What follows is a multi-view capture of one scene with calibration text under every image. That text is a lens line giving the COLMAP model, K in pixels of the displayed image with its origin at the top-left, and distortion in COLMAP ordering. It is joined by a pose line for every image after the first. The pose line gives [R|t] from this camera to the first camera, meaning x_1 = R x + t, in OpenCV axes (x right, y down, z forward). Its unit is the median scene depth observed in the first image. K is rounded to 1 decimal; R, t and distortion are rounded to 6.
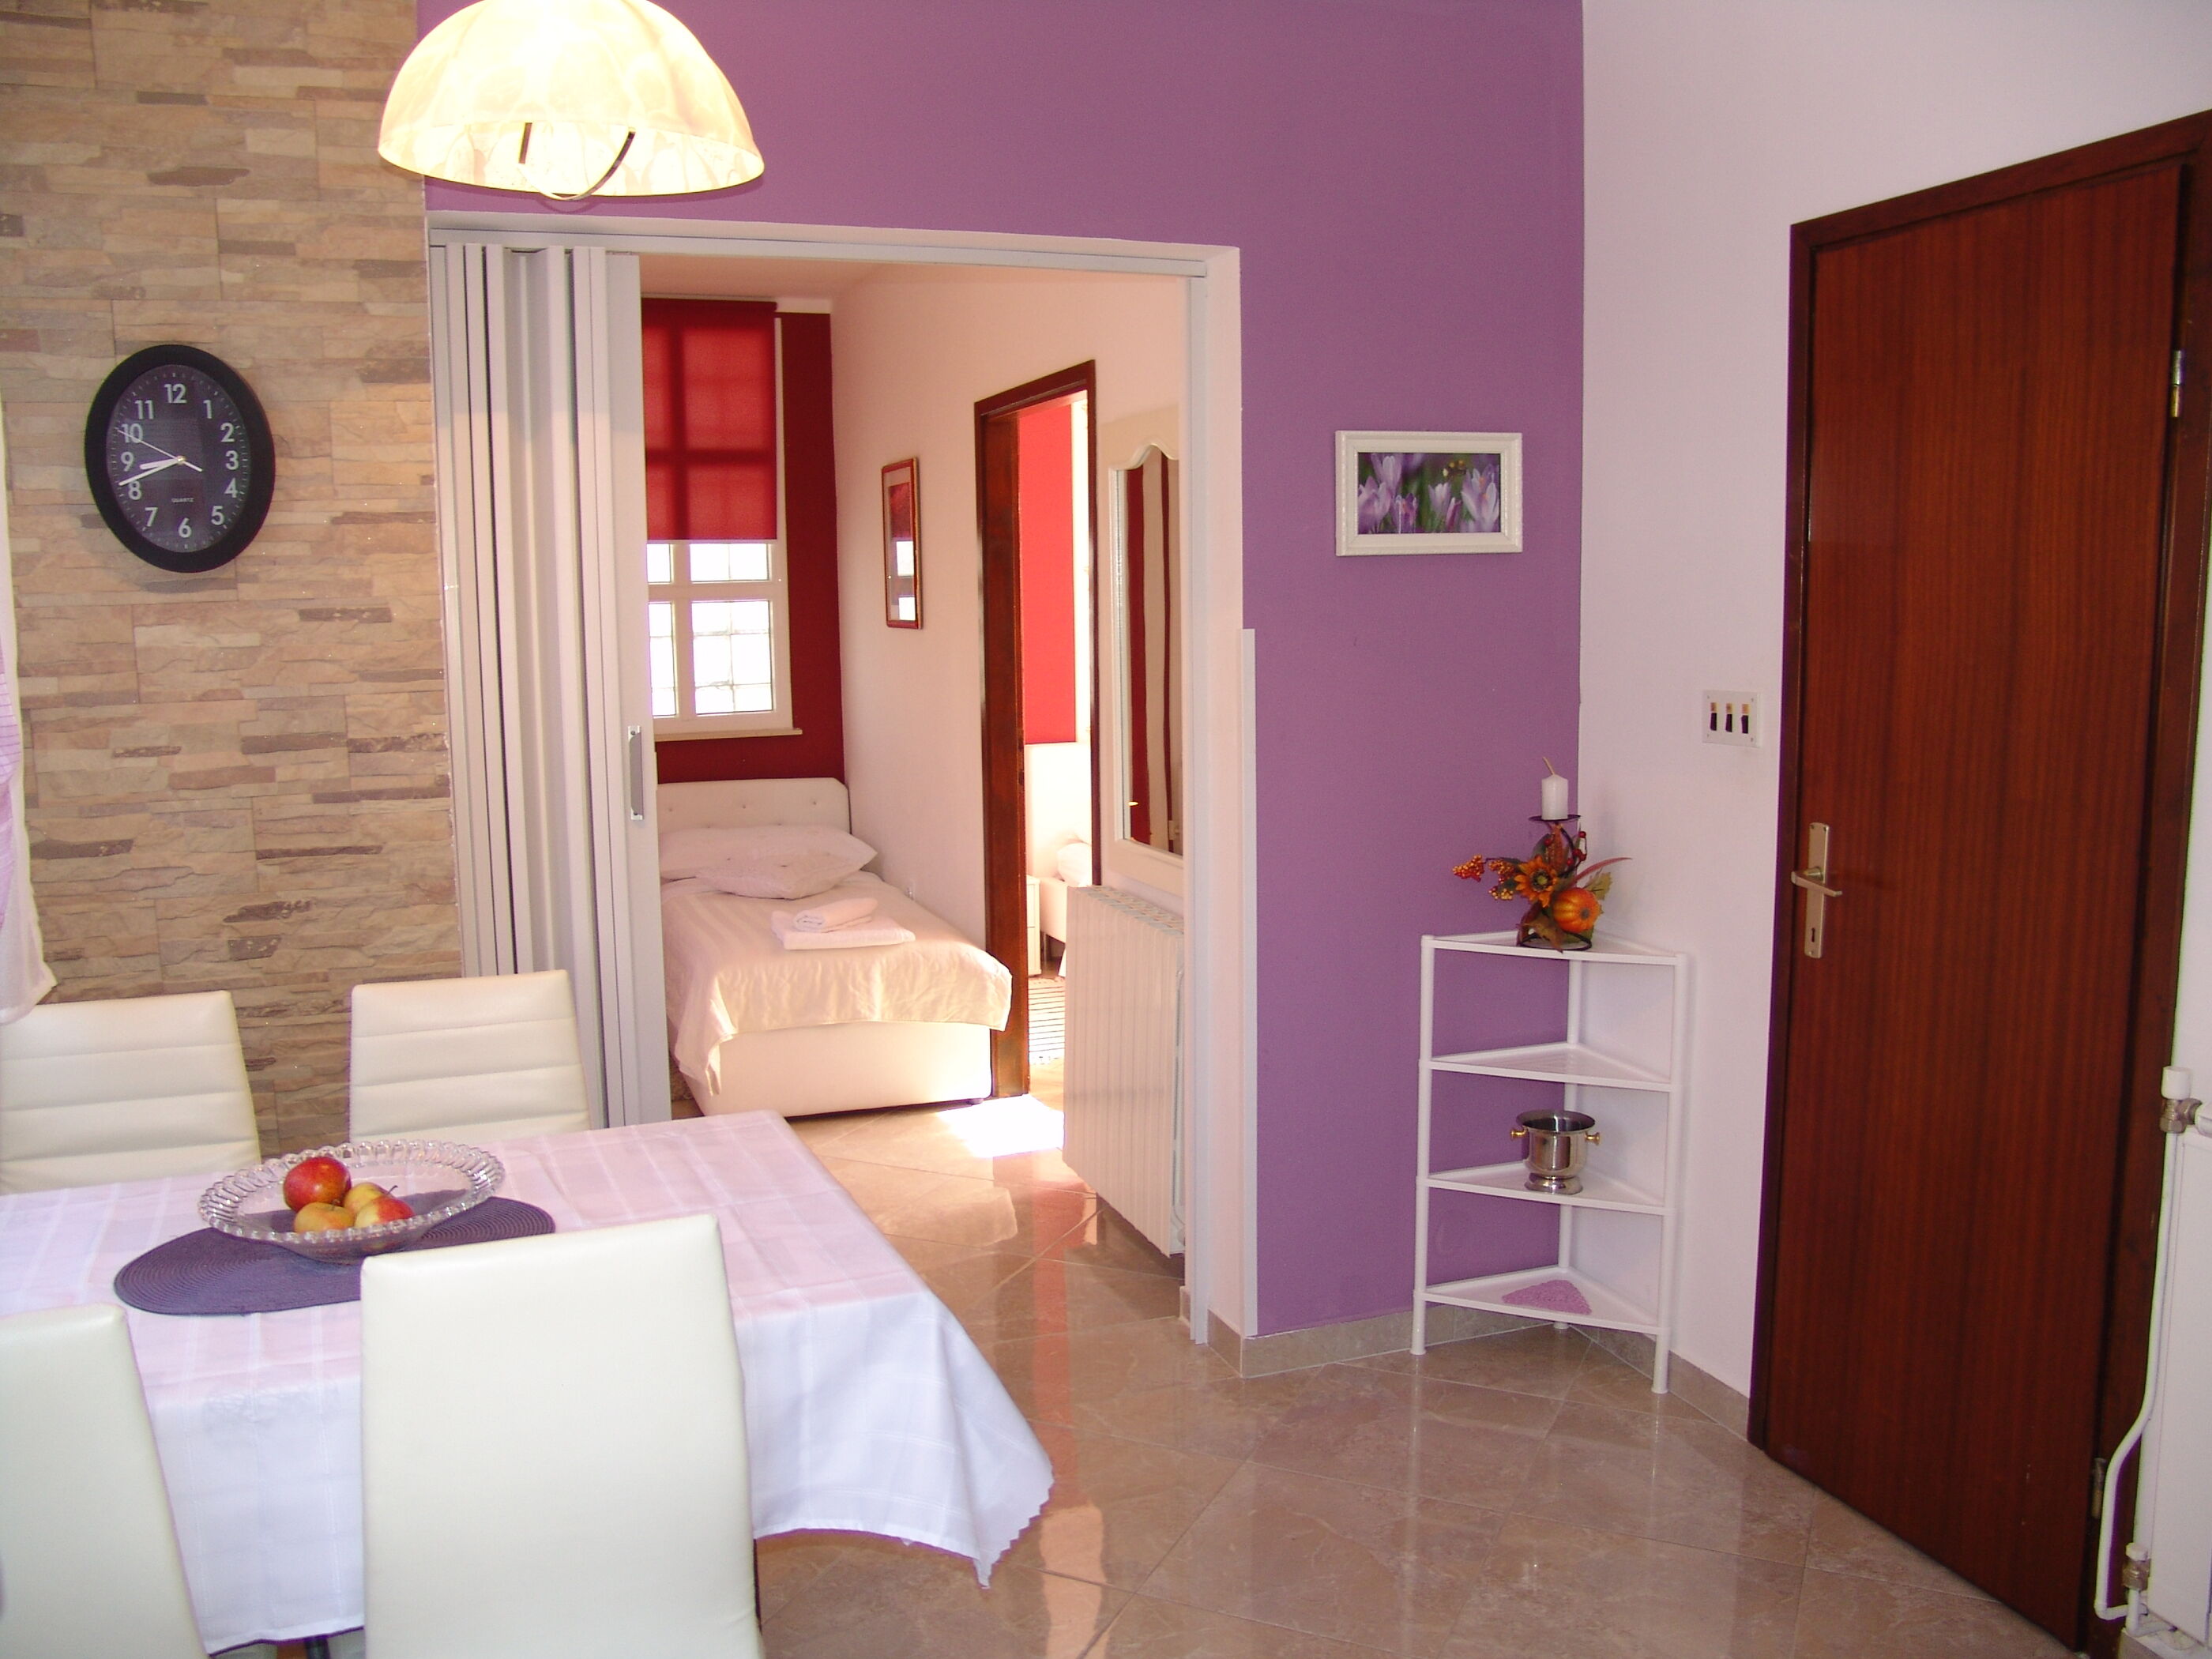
lens RADIAL K [[1839.8, 0, 1074.4], [0, 1839.8, 829.8], [0, 0, 1]] dist [-0.155038, 0.132441]
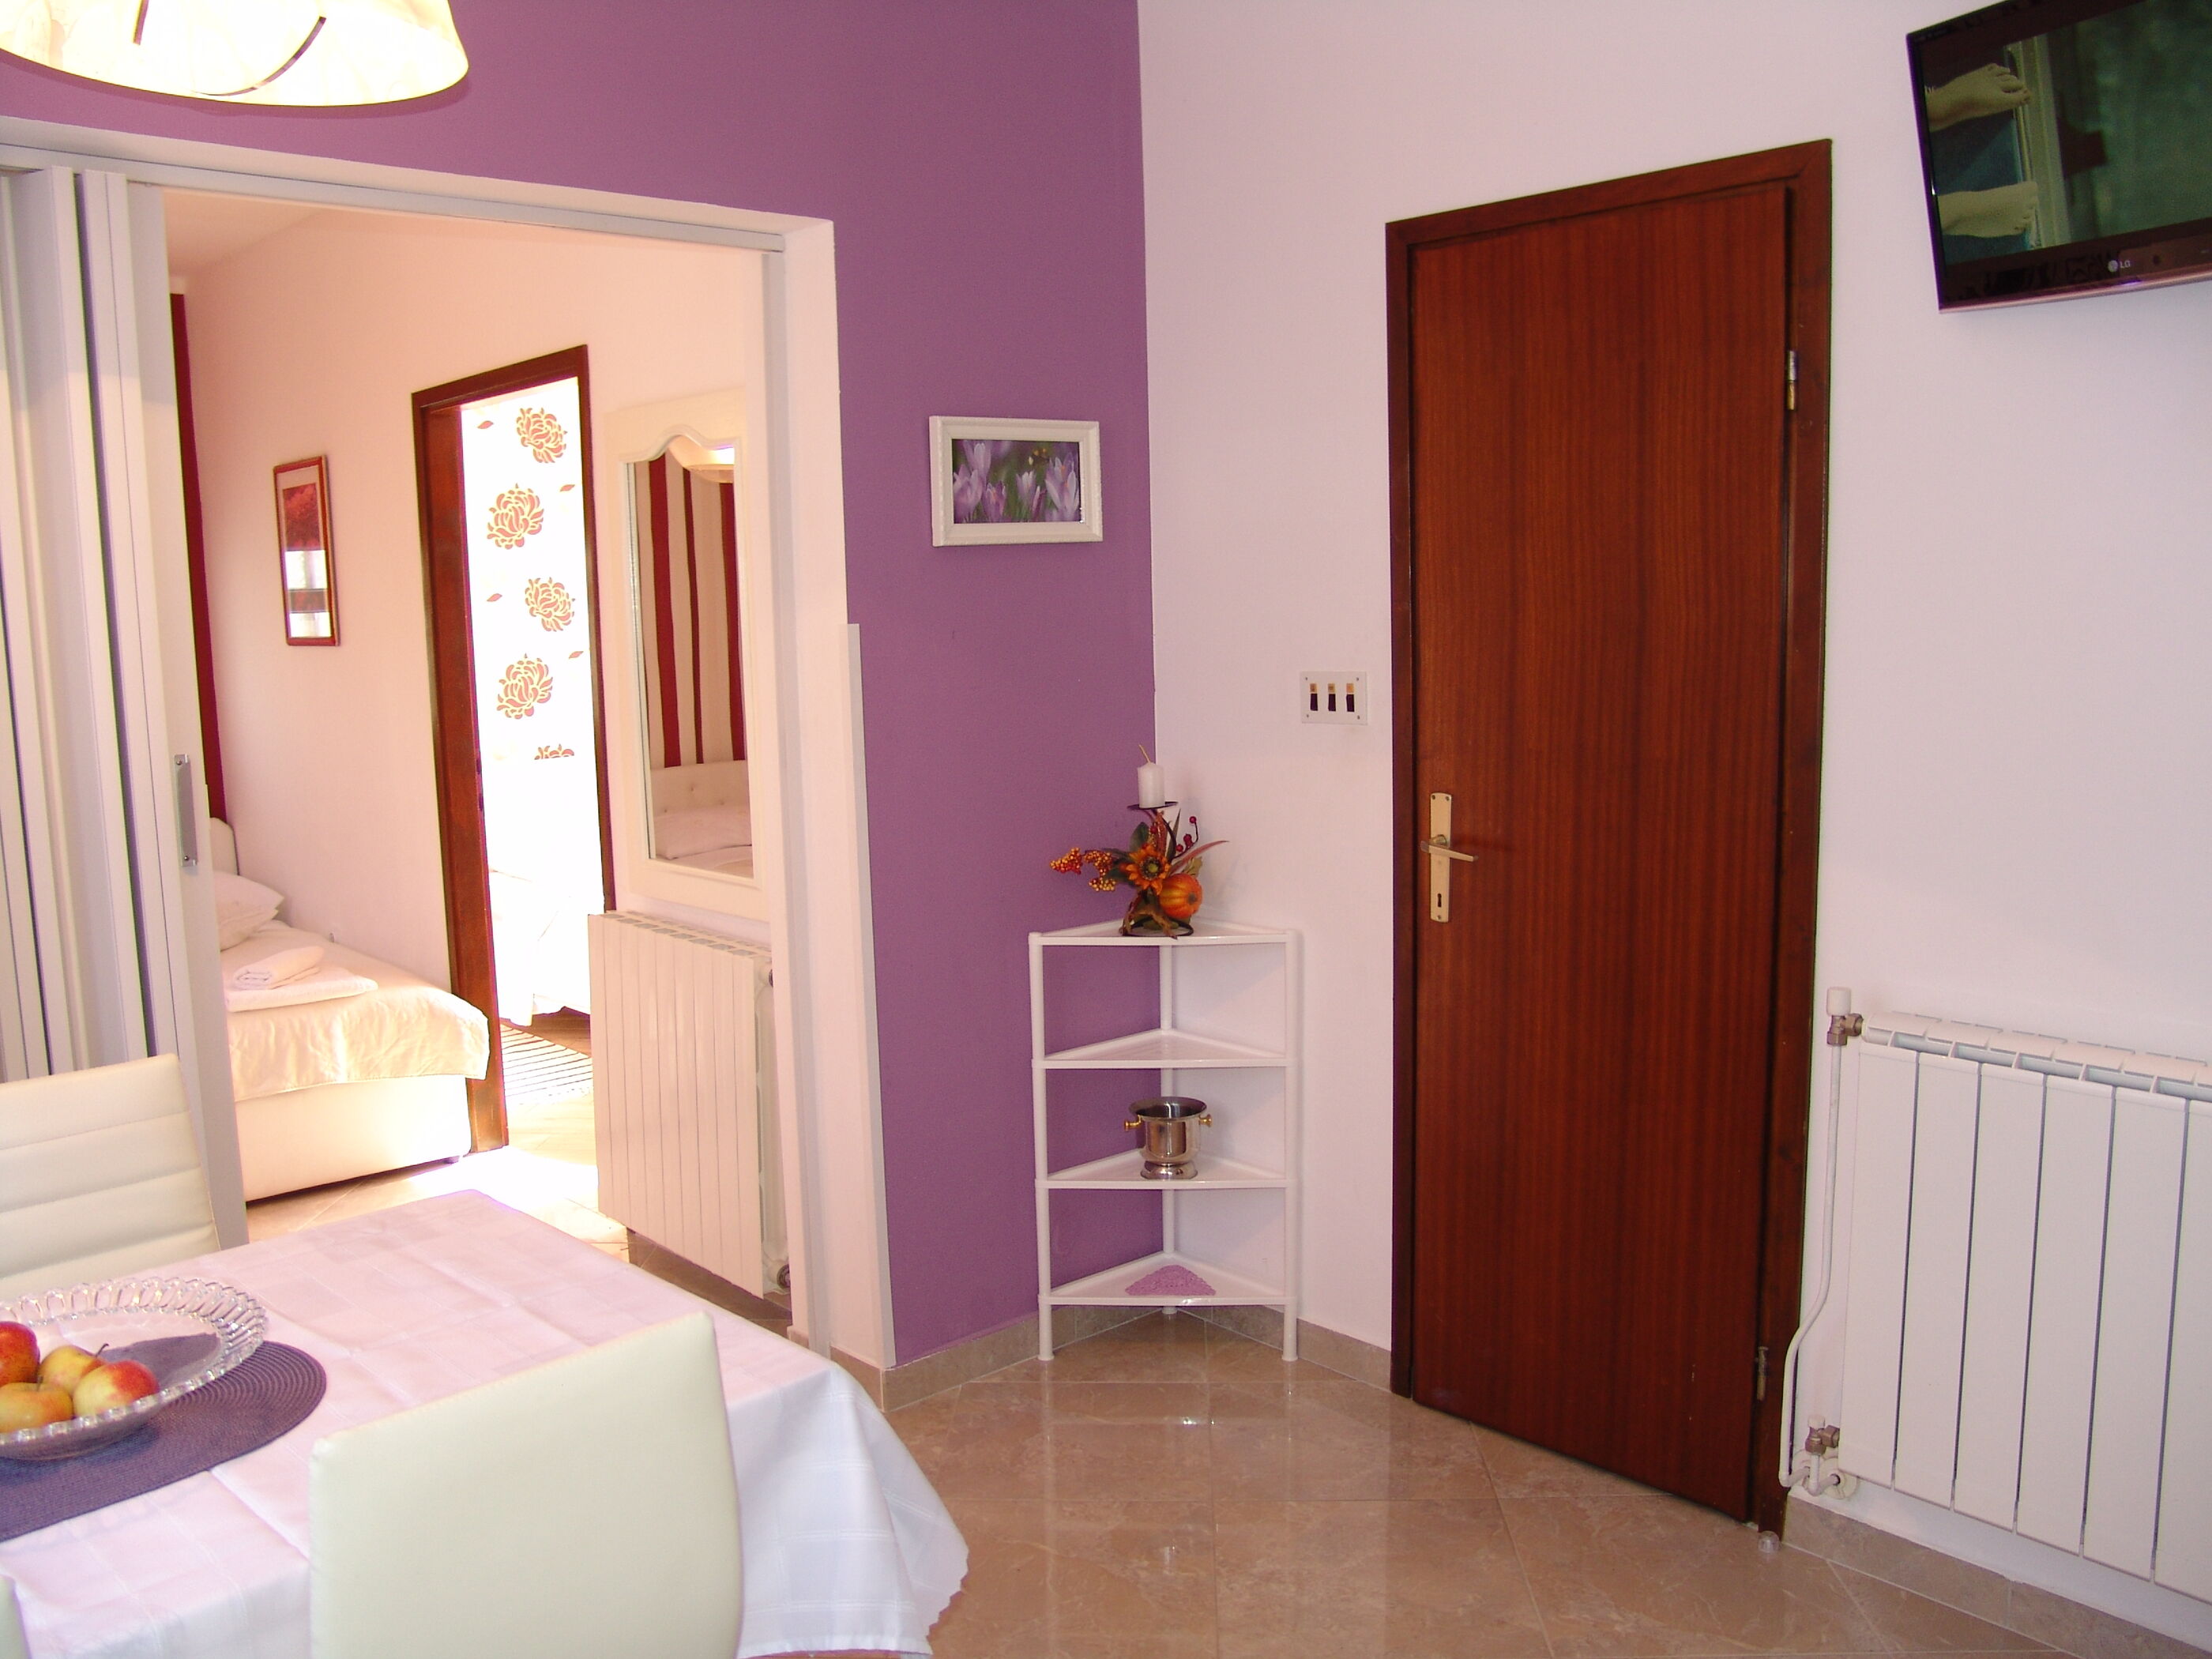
lens RADIAL K [[1839.8, 0, 1074.4], [0, 1839.8, 829.8], [0, 0, 1]] dist [-0.155038, 0.132441]
pose [[0.923454, -0.059180, 0.379119, -0.158551], [0.062272, 0.998051, 0.004113, -0.000061], [-0.378623, 0.019811, 0.925339, 0.080223]]
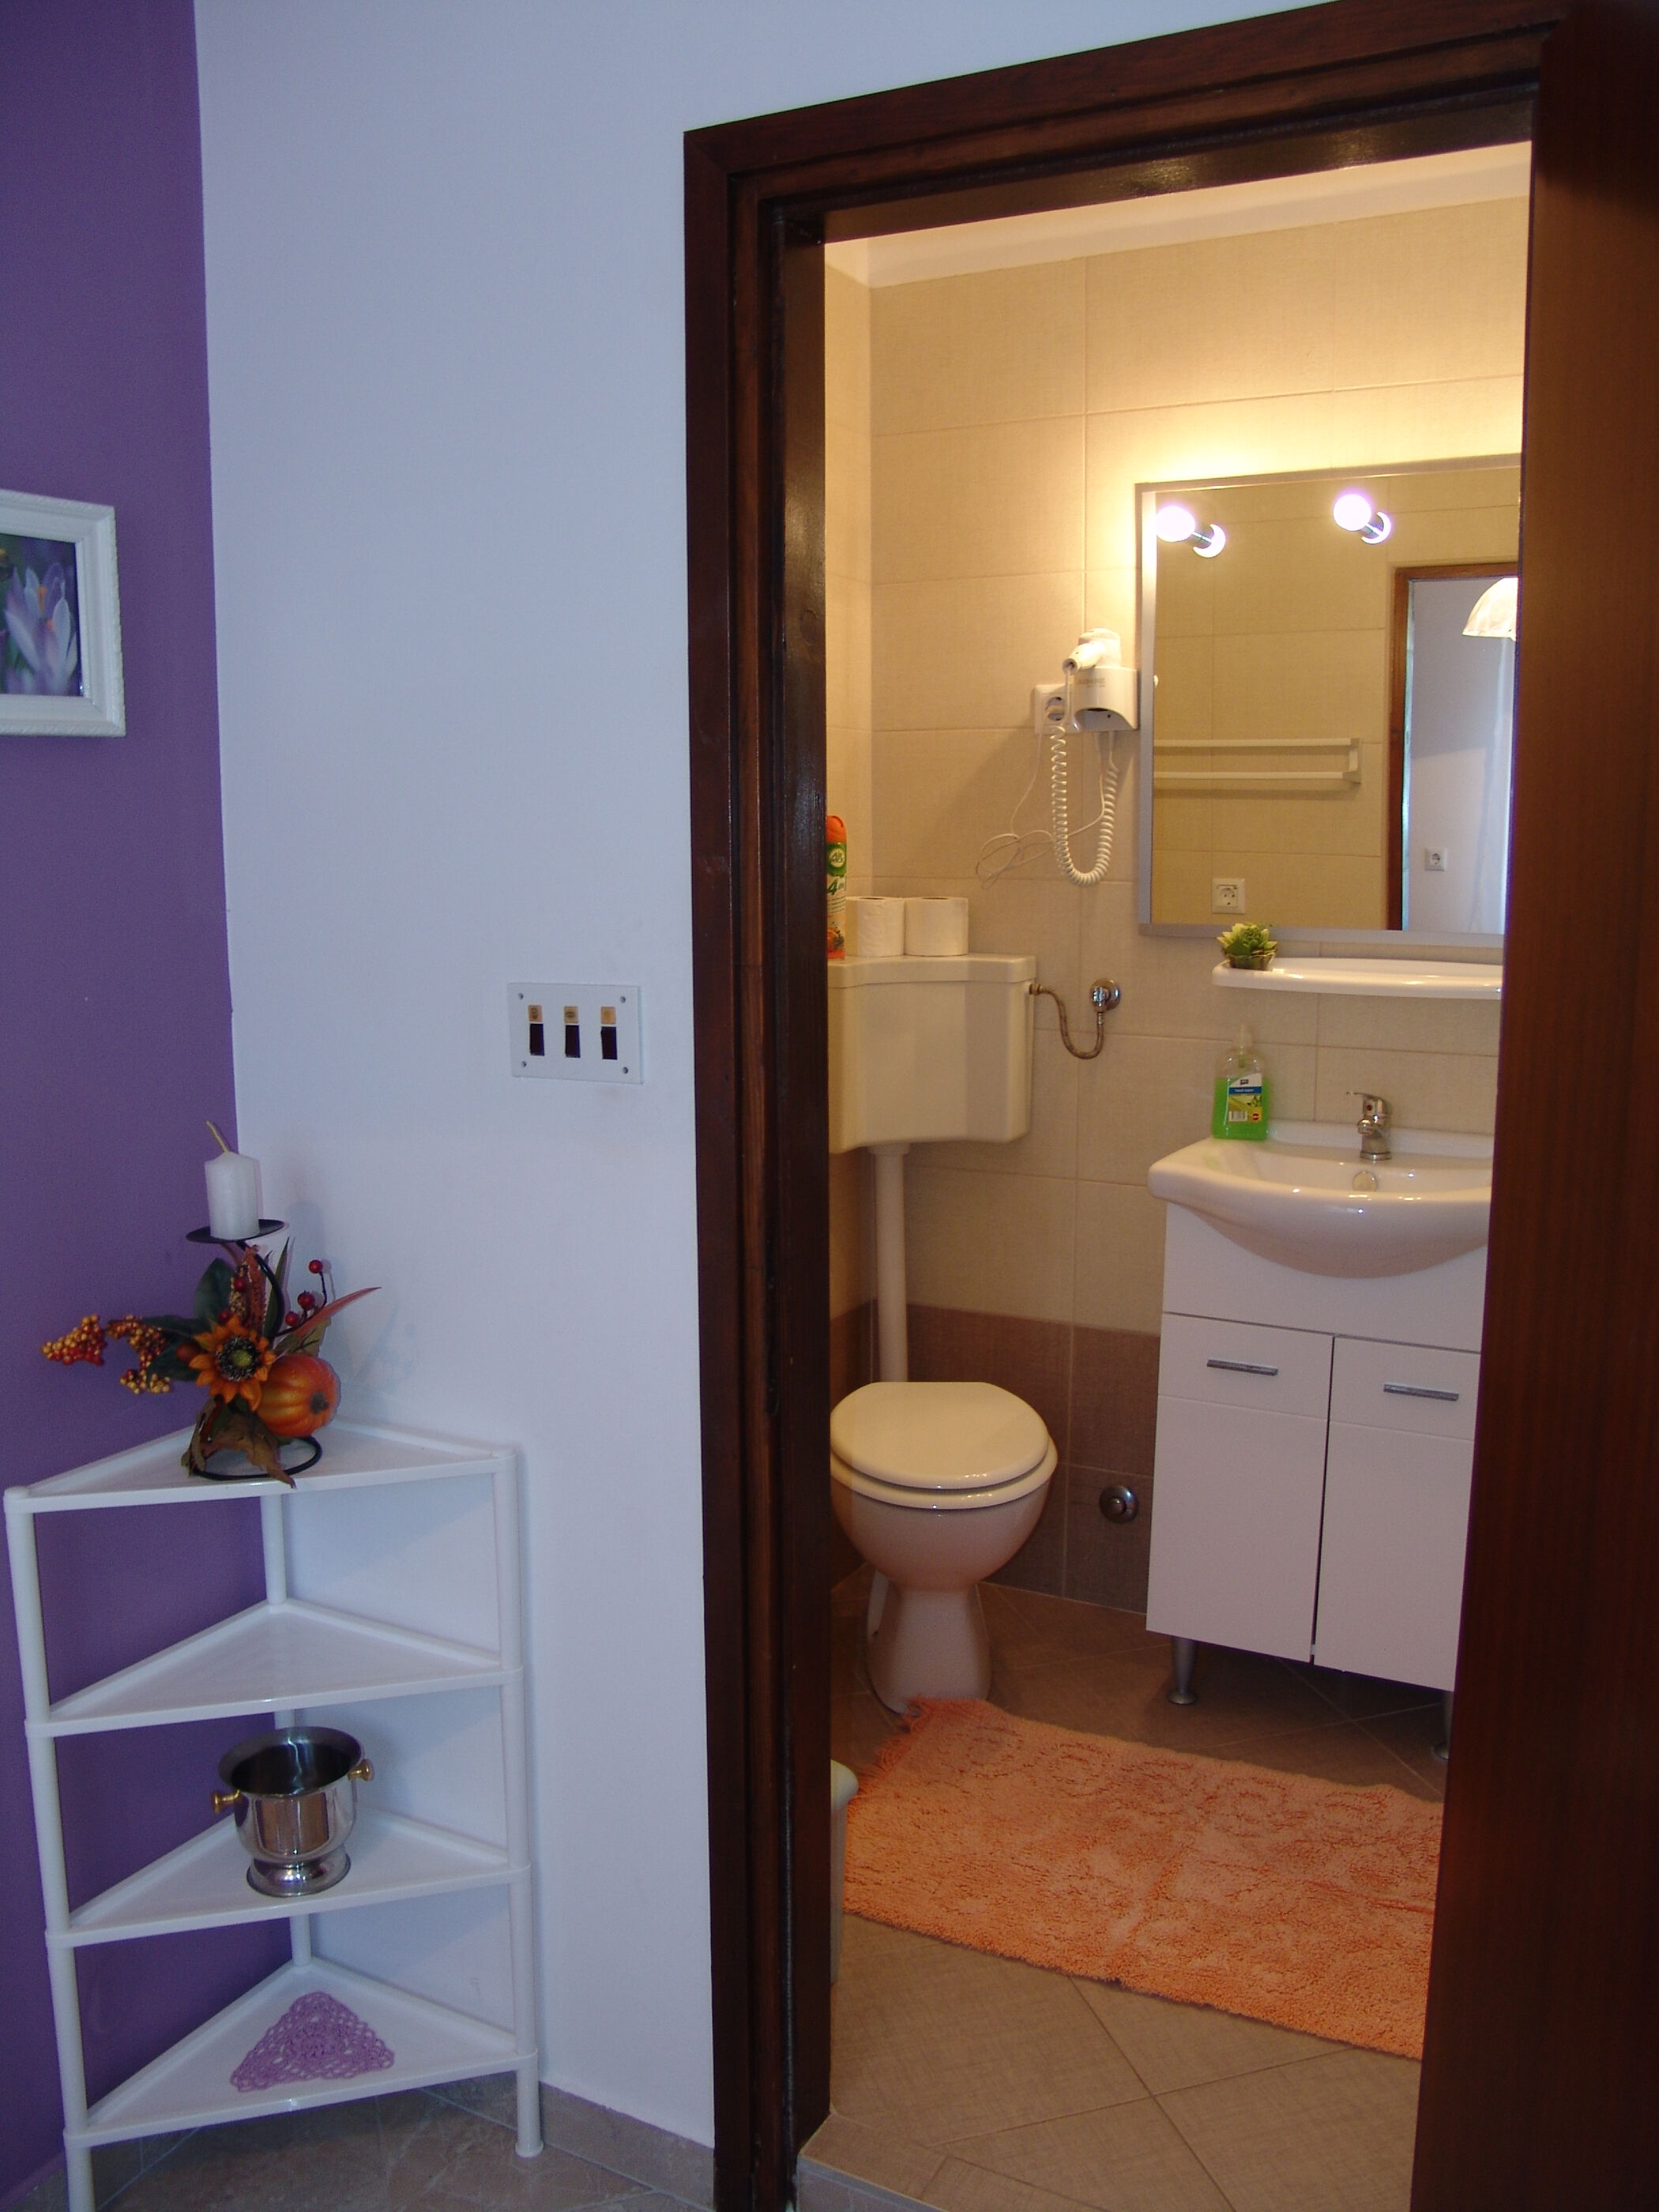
lens RADIAL K [[1839.8, 0, 829.5], [0, 1839.8, 1106.0], [0, 0, 1]] dist [-0.155038, 0.132441]
pose [[0.725232, -0.097296, 0.681596, 0.029681], [0.081236, 0.995142, 0.055617, -0.058369], [-0.683696, 0.015036, 0.729612, 0.484486]]
